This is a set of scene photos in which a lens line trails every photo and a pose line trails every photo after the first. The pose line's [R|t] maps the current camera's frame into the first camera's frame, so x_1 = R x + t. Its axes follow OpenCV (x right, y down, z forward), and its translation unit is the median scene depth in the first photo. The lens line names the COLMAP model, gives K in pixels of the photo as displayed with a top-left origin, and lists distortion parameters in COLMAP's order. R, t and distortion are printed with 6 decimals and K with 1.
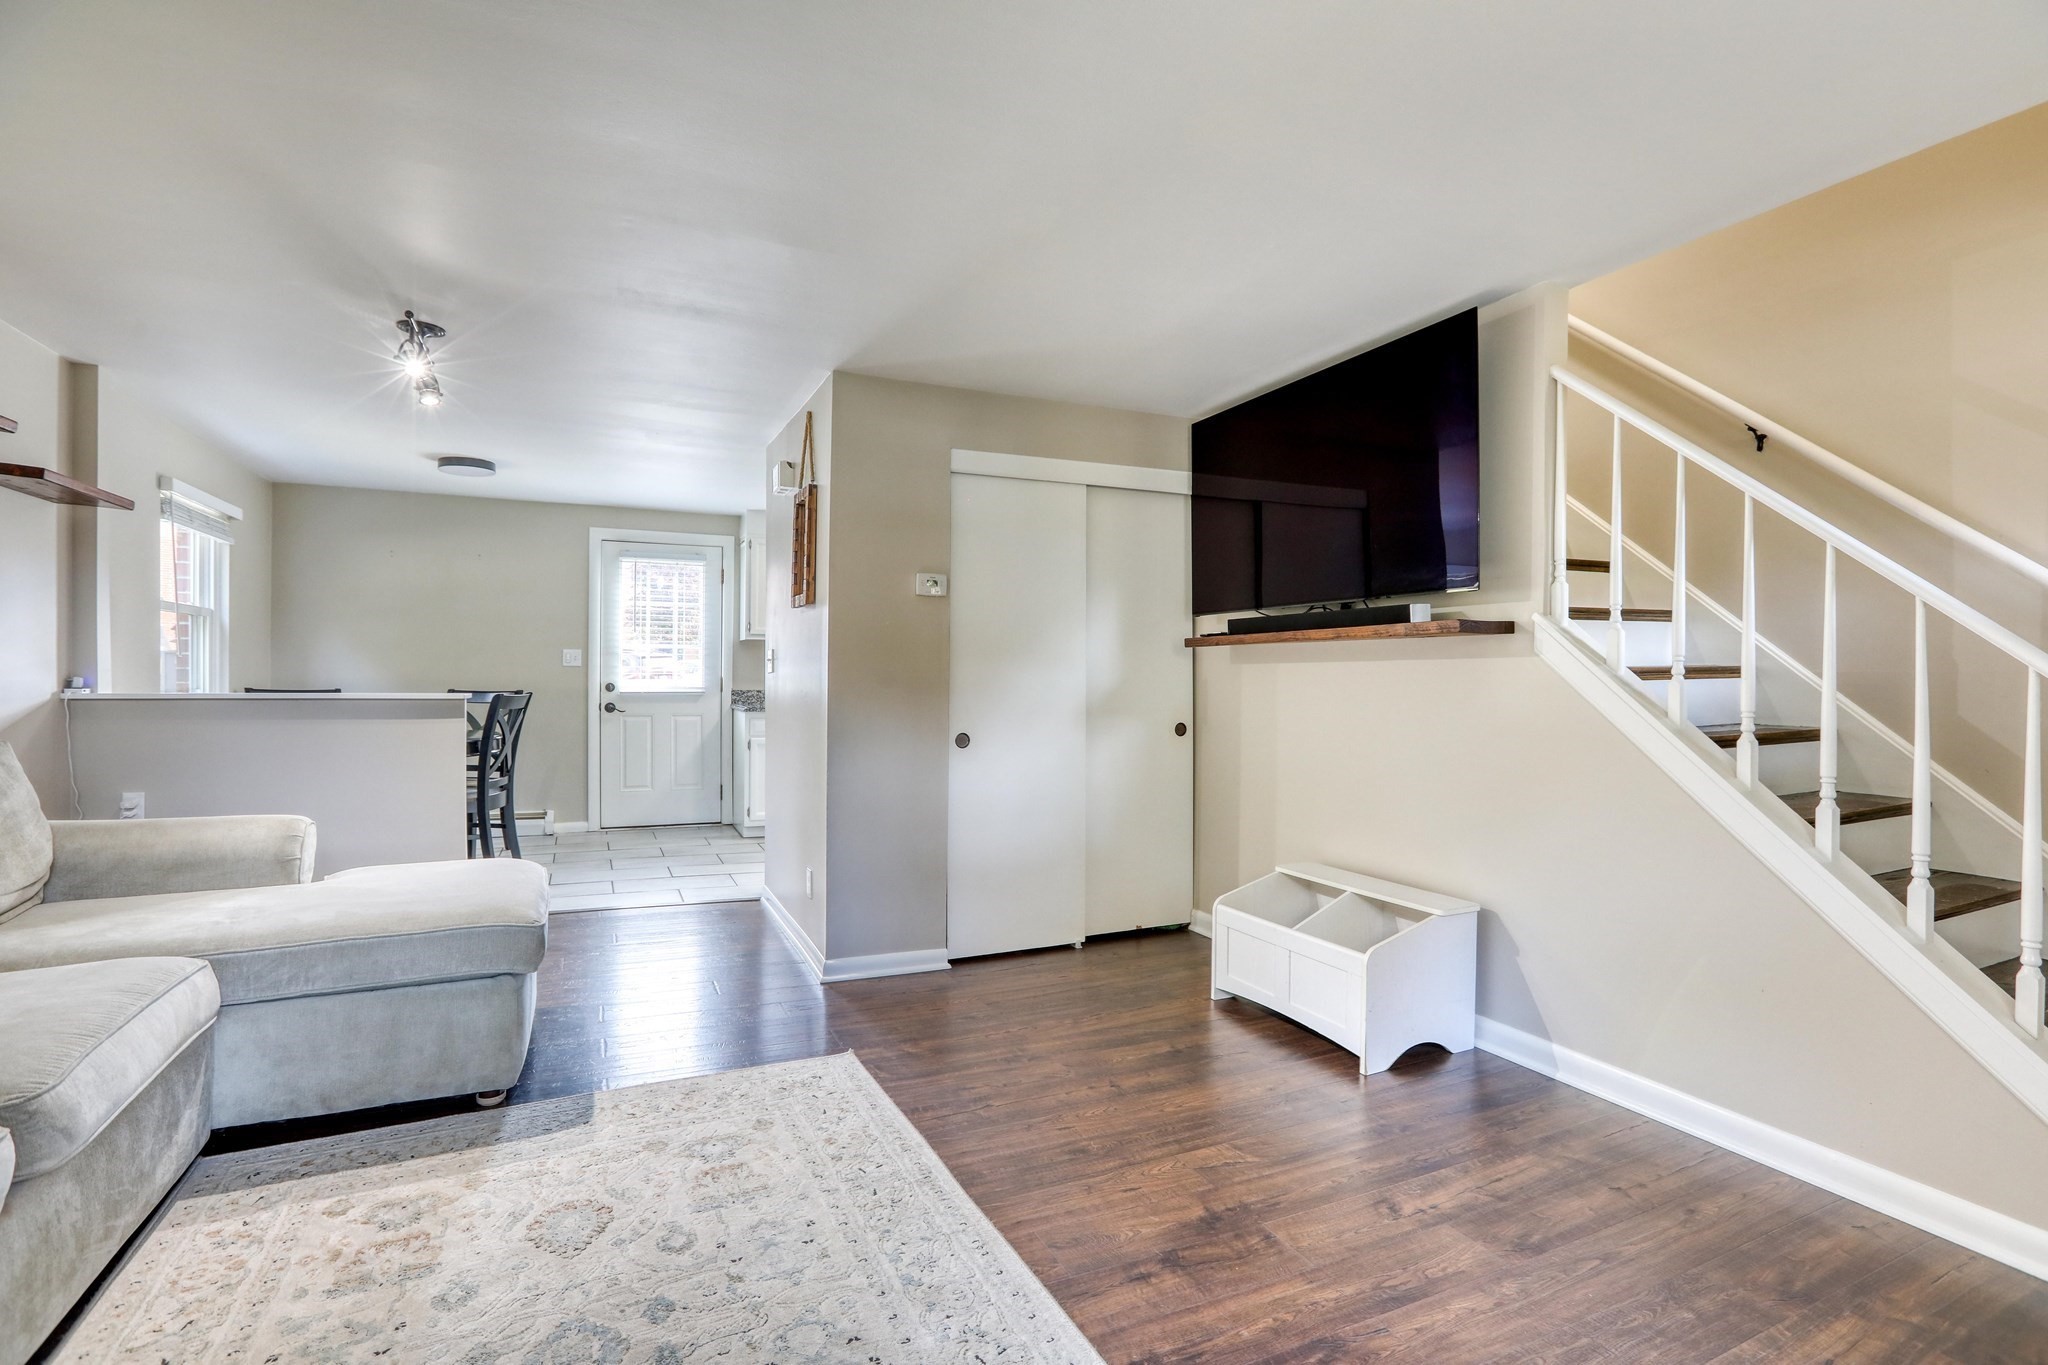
lens RADIAL K [[947.1, 0, 1024.0], [0, 947.1, 682.5], [0, 0, 1]] dist [-0.011097, -0.000007]
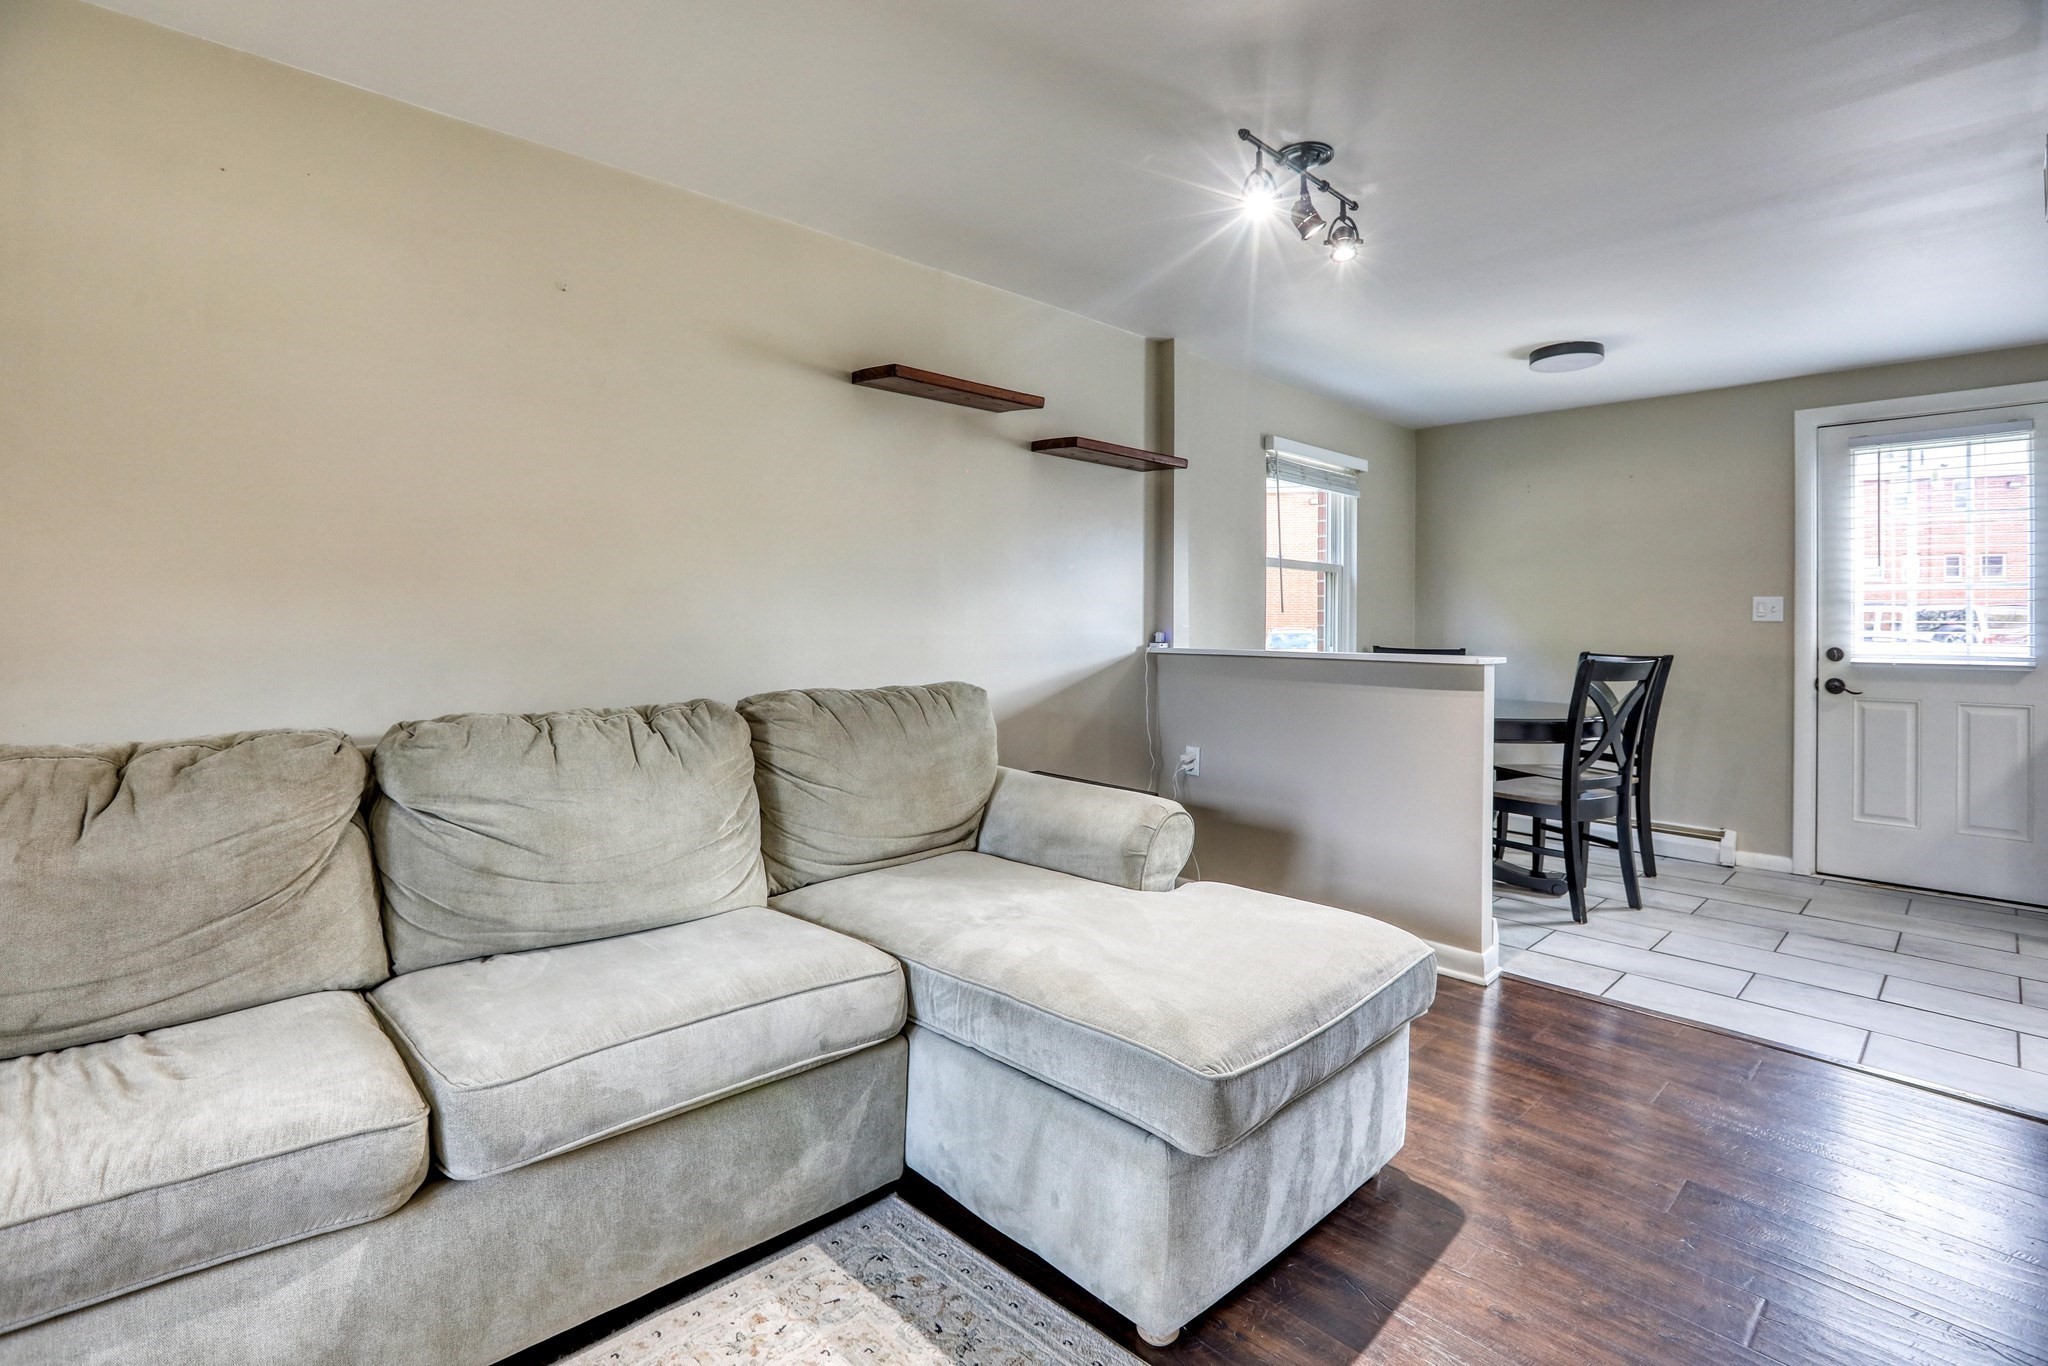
lens RADIAL K [[986.7, 0, 993.0], [0, 986.7, 610.8], [0, 0, 1]] dist [-0.062131, 0.020499]
pose [[0.313850, -0.019764, -0.949267, -0.005451], [-0.014897, 0.999558, -0.025737, 0.000710], [0.949356, 0.022219, 0.313417, 0.336310]]
